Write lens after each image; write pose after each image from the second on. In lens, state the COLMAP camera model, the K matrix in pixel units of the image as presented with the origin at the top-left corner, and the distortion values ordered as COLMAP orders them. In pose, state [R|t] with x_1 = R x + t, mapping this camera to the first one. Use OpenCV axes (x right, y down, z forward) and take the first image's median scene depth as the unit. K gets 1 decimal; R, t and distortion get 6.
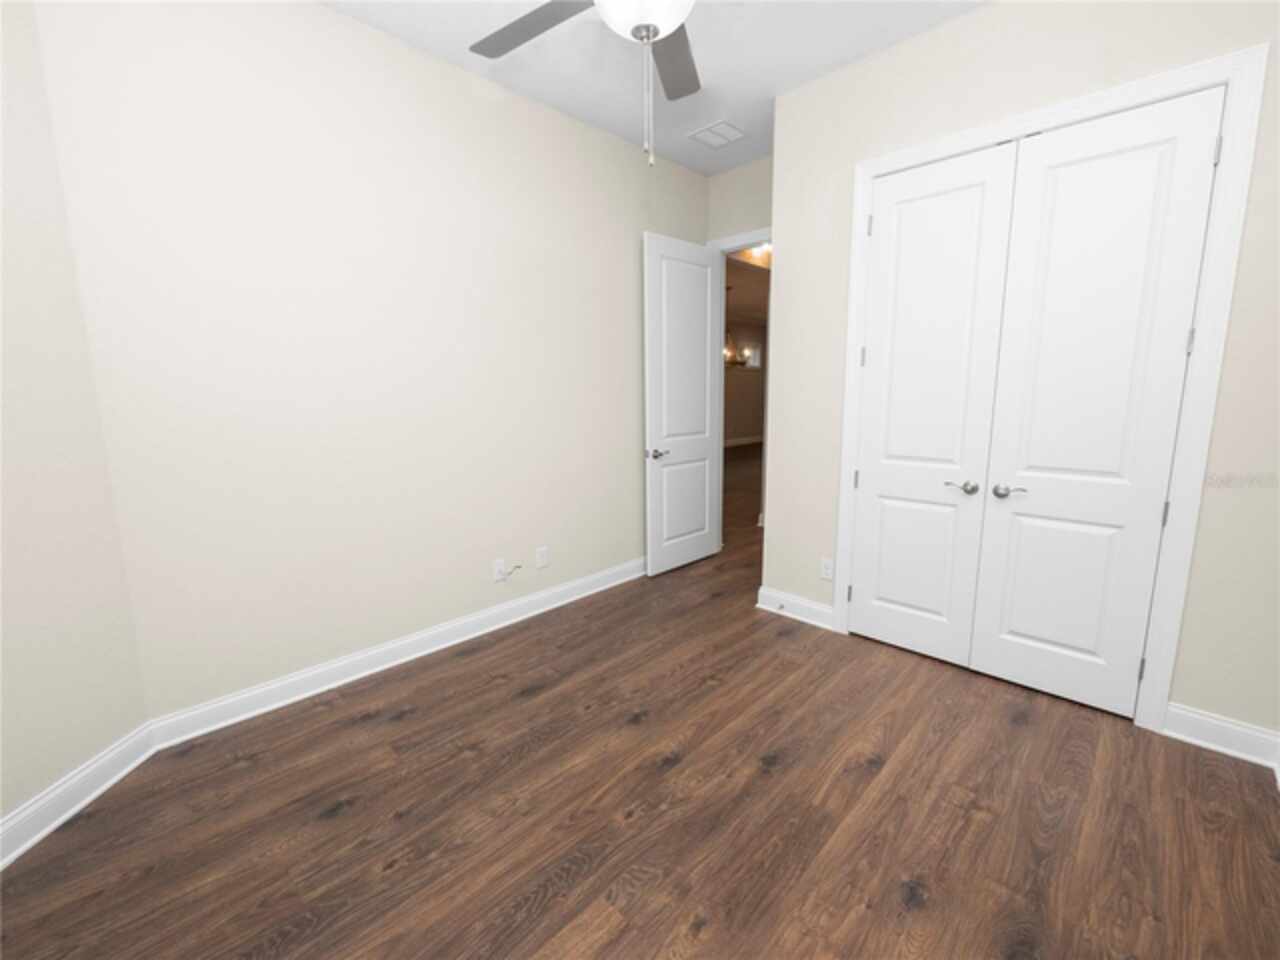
lens RADIAL K [[537.2, 0, 636.1], [0, 537.2, 473.1], [0, 0, 1]] dist [-0.005622, 0.000201]
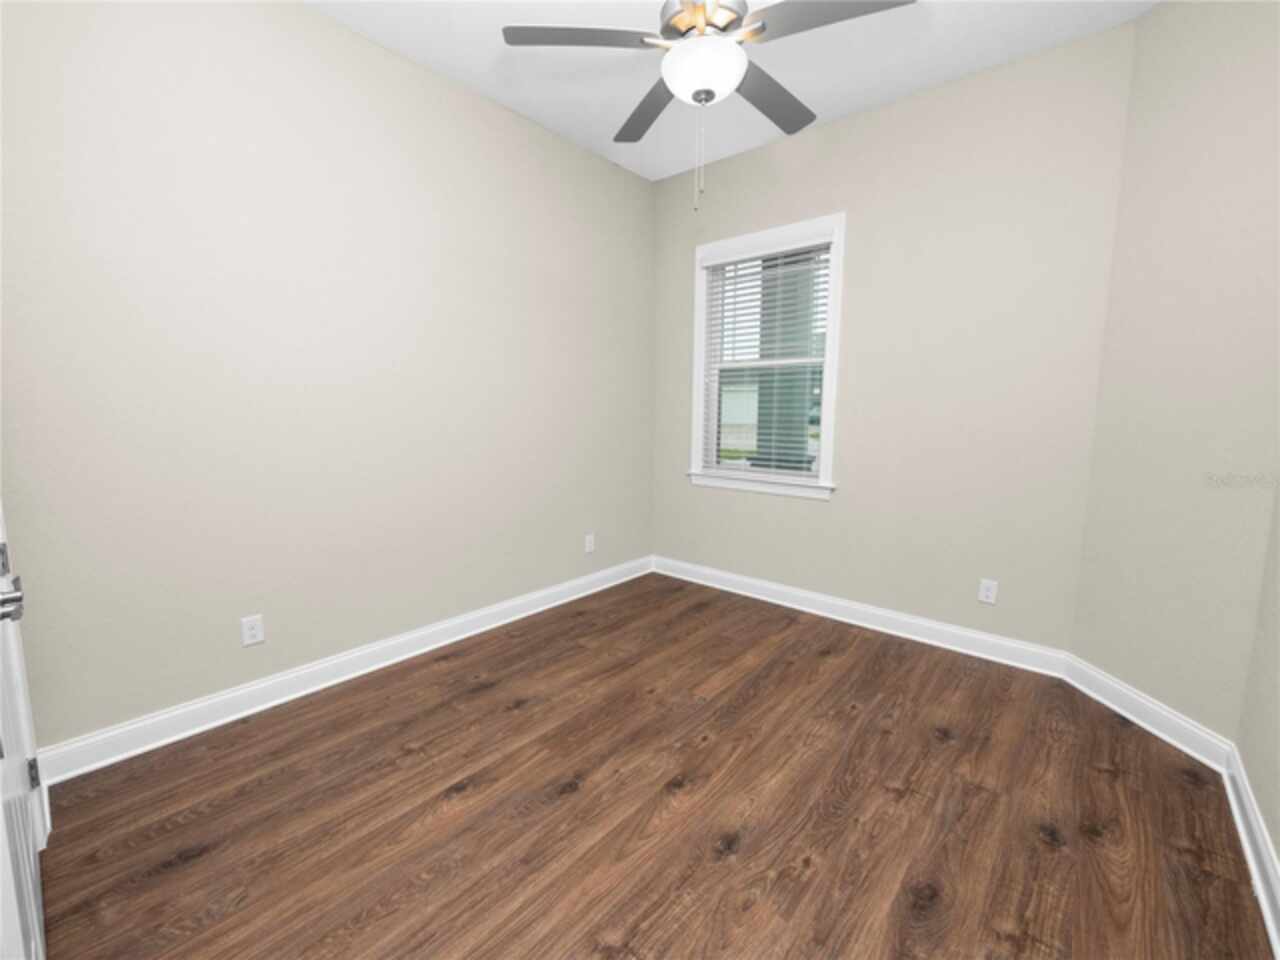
lens RADIAL K [[537.2, 0, 636.1], [0, 537.2, 473.1], [0, 0, 1]] dist [-0.005622, 0.000201]
pose [[-0.998326, 0.010498, -0.056884, 0.186247], [-0.005577, 0.961343, 0.275297, -0.252878], [0.057575, 0.275153, -0.959675, 1.799011]]
